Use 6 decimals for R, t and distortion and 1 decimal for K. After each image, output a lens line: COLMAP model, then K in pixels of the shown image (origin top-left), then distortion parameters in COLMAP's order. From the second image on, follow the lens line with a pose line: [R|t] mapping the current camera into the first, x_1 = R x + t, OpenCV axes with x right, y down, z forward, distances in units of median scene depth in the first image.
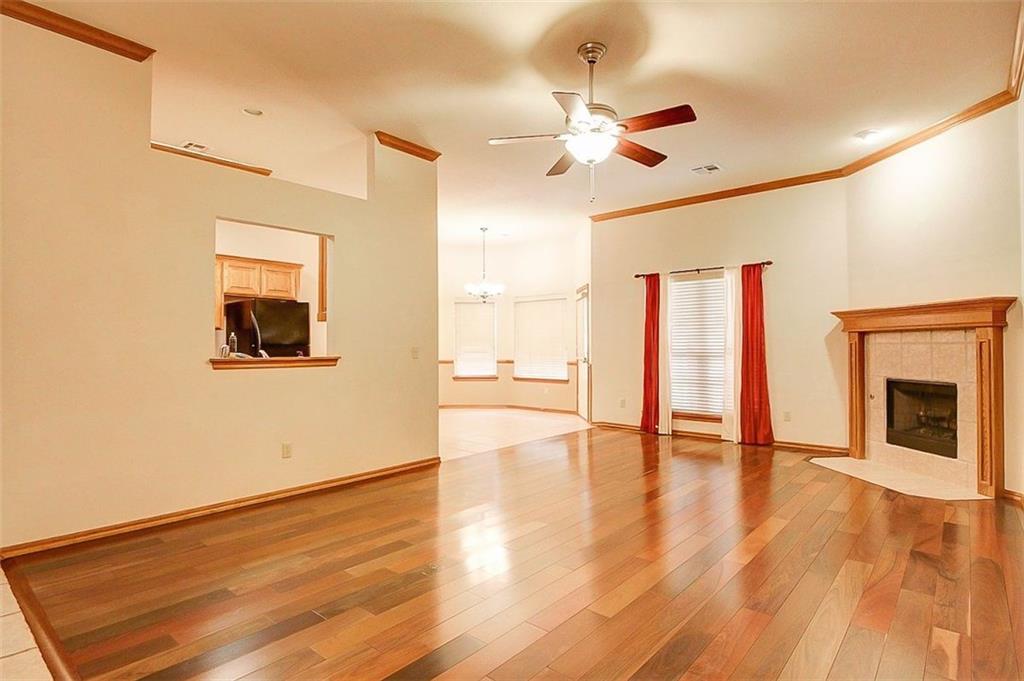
lens RADIAL K [[529.7, 0, 512.0], [0, 529.7, 340.5], [0, 0, 1]] dist [0.001642, 0.000216]
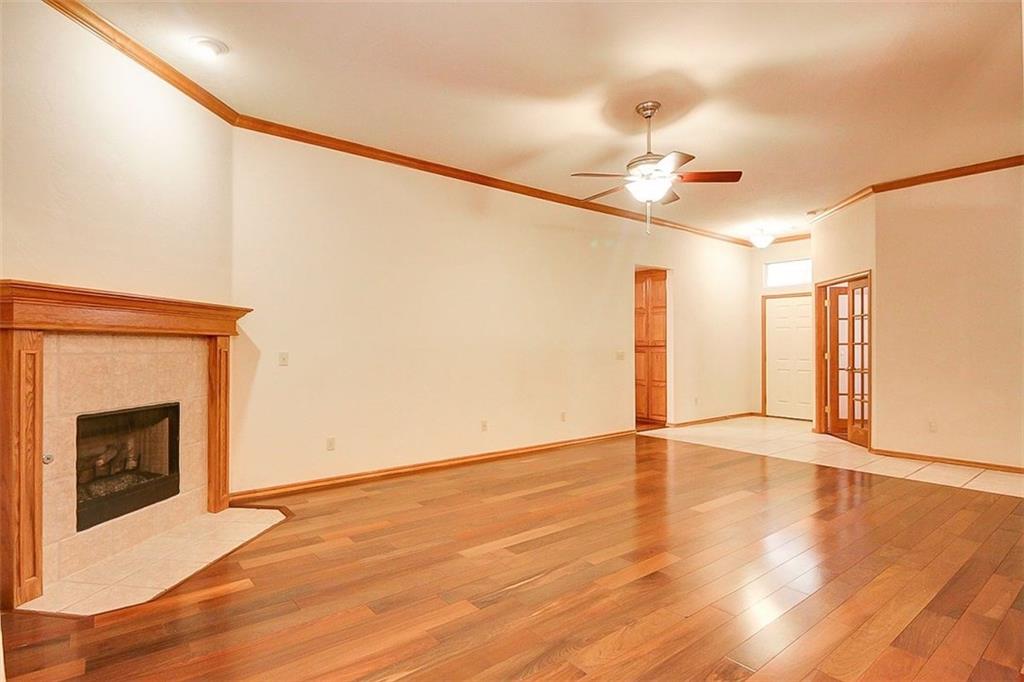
lens RADIAL K [[529.7, 0, 512.0], [0, 529.7, 341.0], [0, 0, 1]] dist [0.001642, 0.000216]
pose [[-0.984345, 0.005204, 0.176177, 0.106638], [0.002346, 0.999862, -0.016425, 0.001131], [-0.176238, -0.015754, -0.984221, 0.973606]]
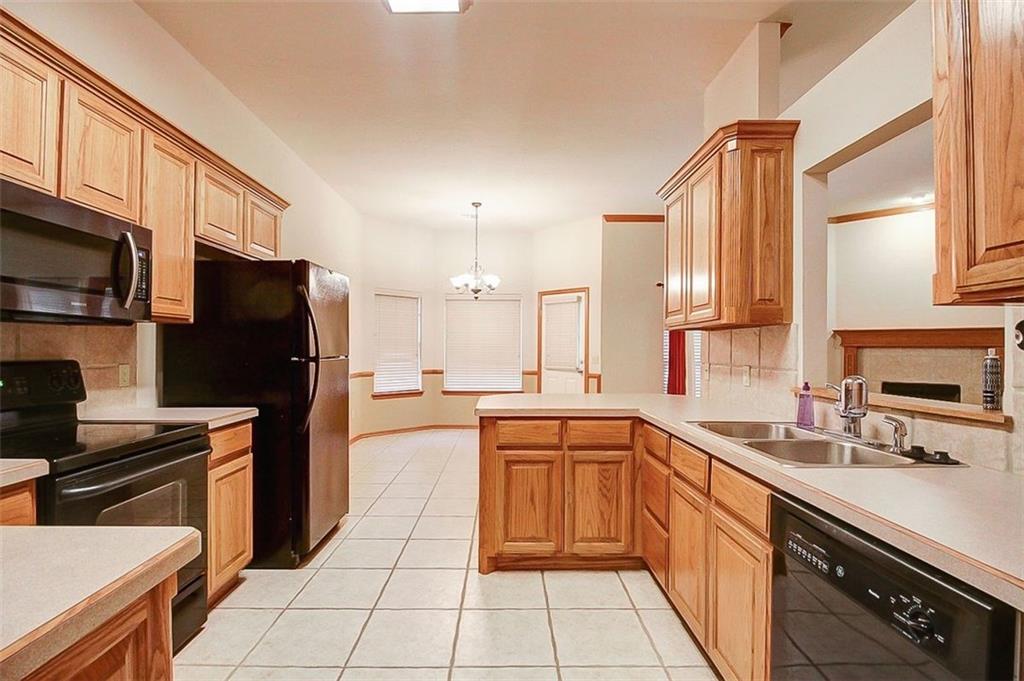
lens RADIAL K [[484.6, 0, 512.0], [0, 484.6, 340.5], [0, 0, 1]] dist [-0.000614, -0.000056]
pose [[0.748821, 0.016965, 0.662555, -0.530110], [-0.016054, 0.999843, -0.007456, -0.005925], [-0.662578, -0.005054, 0.748976, 0.469788]]
